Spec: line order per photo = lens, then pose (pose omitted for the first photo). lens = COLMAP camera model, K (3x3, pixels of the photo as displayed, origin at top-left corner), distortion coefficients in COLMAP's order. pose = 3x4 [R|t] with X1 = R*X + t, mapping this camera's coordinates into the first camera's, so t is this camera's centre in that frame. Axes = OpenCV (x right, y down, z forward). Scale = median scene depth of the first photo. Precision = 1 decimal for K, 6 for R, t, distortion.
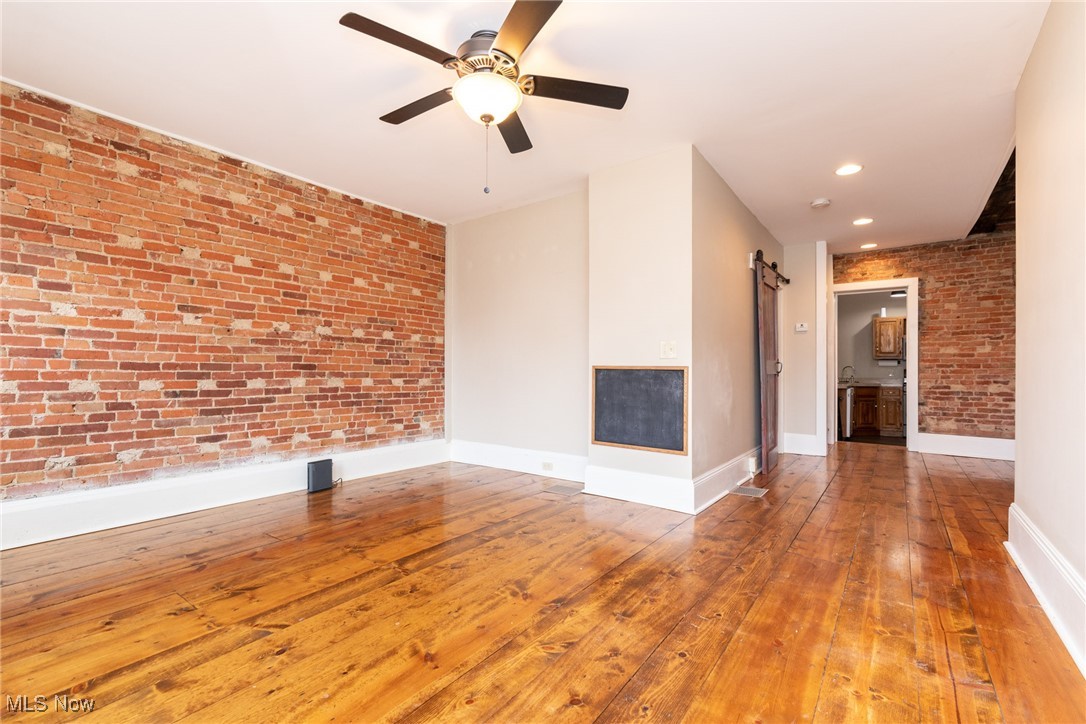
lens RADIAL K [[475.3, 0, 543.9], [0, 475.3, 366.0], [0, 0, 1]] dist [0.001308, -0.000025]
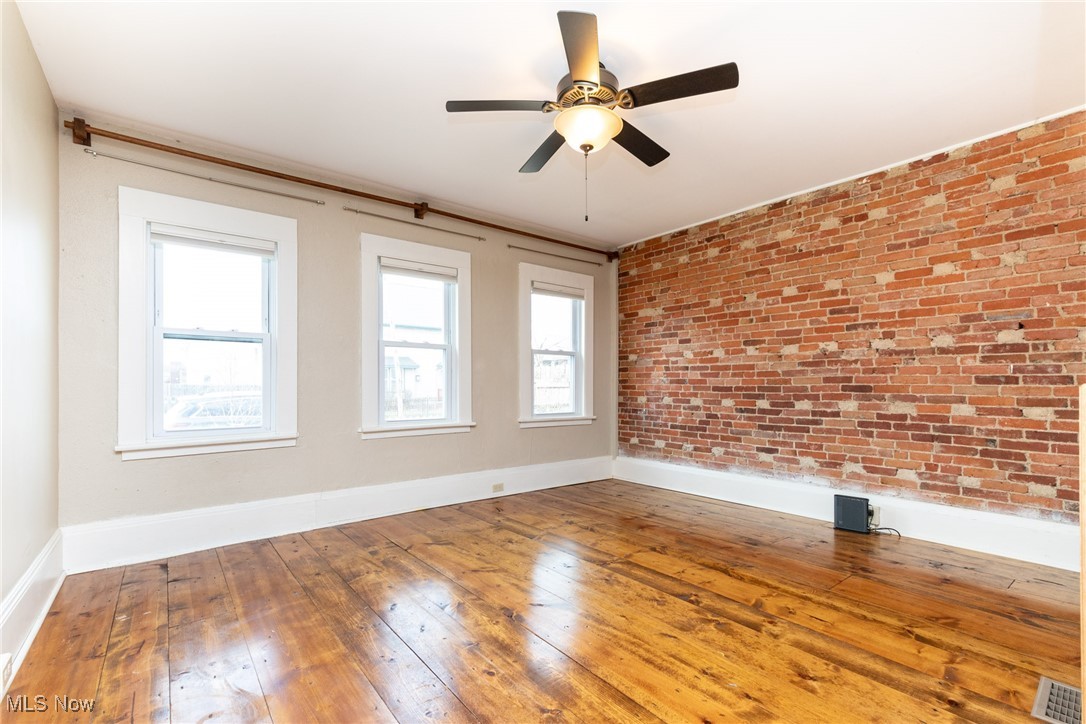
lens RADIAL K [[479.1, 0, 536.4], [0, 479.1, 389.3], [0, 0, 1]] dist [0.001125, 0.000088]
pose [[-0.266638, -0.000772, -0.963797, 0.581543], [0.007148, 0.999971, -0.002779, 0.001552], [0.963770, -0.007631, -0.266624, 0.750350]]
